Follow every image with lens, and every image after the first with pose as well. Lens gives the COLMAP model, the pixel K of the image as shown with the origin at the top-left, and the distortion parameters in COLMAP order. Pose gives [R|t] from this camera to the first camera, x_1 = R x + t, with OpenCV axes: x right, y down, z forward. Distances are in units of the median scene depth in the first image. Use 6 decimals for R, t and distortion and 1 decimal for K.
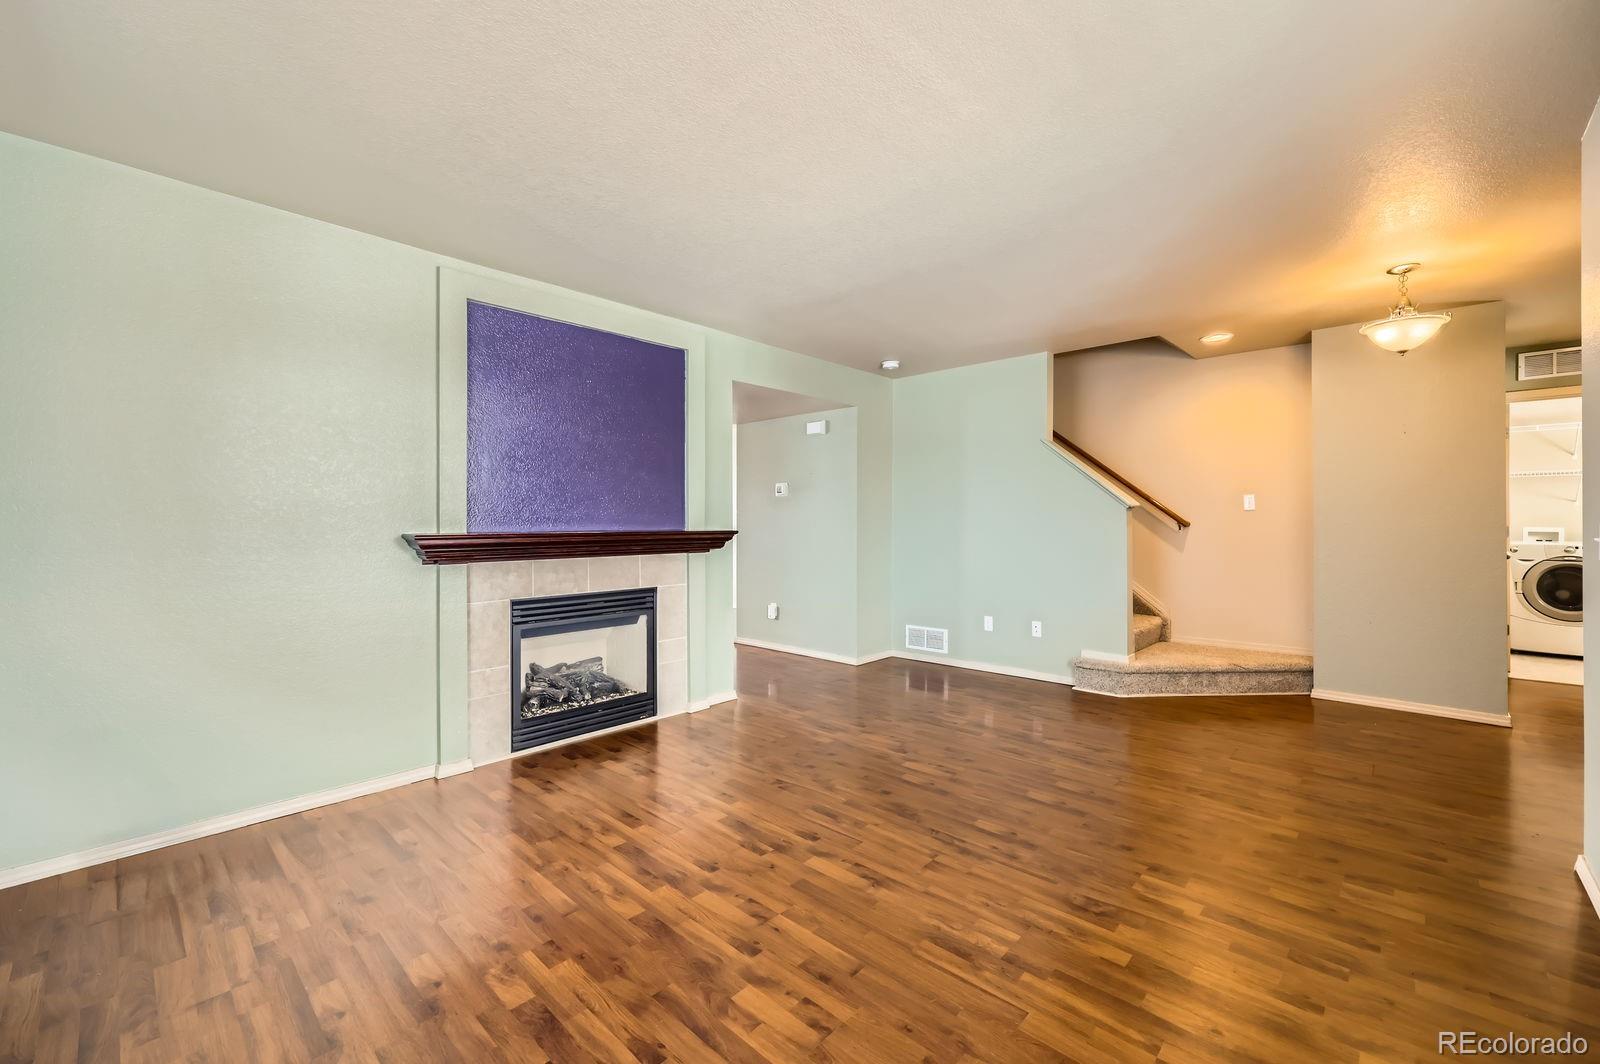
lens RADIAL K [[650.5, 0, 806.5], [0, 650.5, 528.0], [0, 0, 1]] dist [-0.001642, 0.000358]
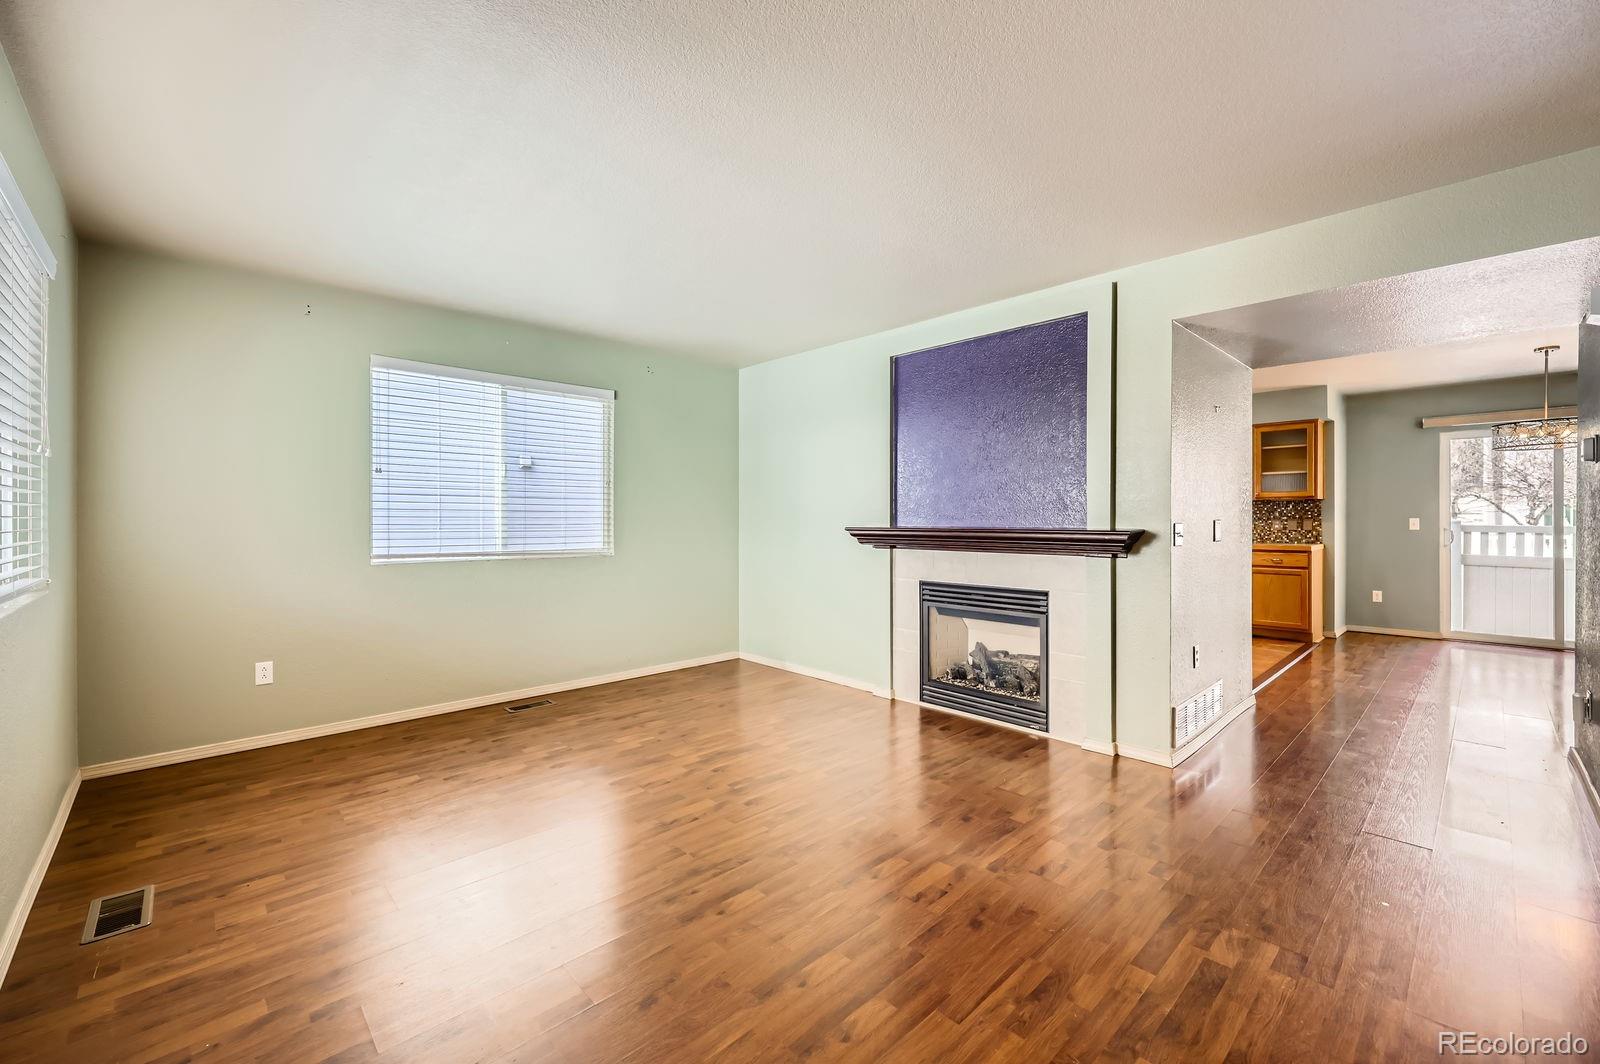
lens RADIAL K [[650.5, 0, 810.7], [0, 650.5, 526.2], [0, 0, 1]] dist [-0.001642, 0.000358]
pose [[-0.049330, 0.015524, -0.998662, 0.809536], [-0.006325, 0.999854, 0.015855, -0.013942], [0.998762, 0.007099, -0.049225, 0.839836]]
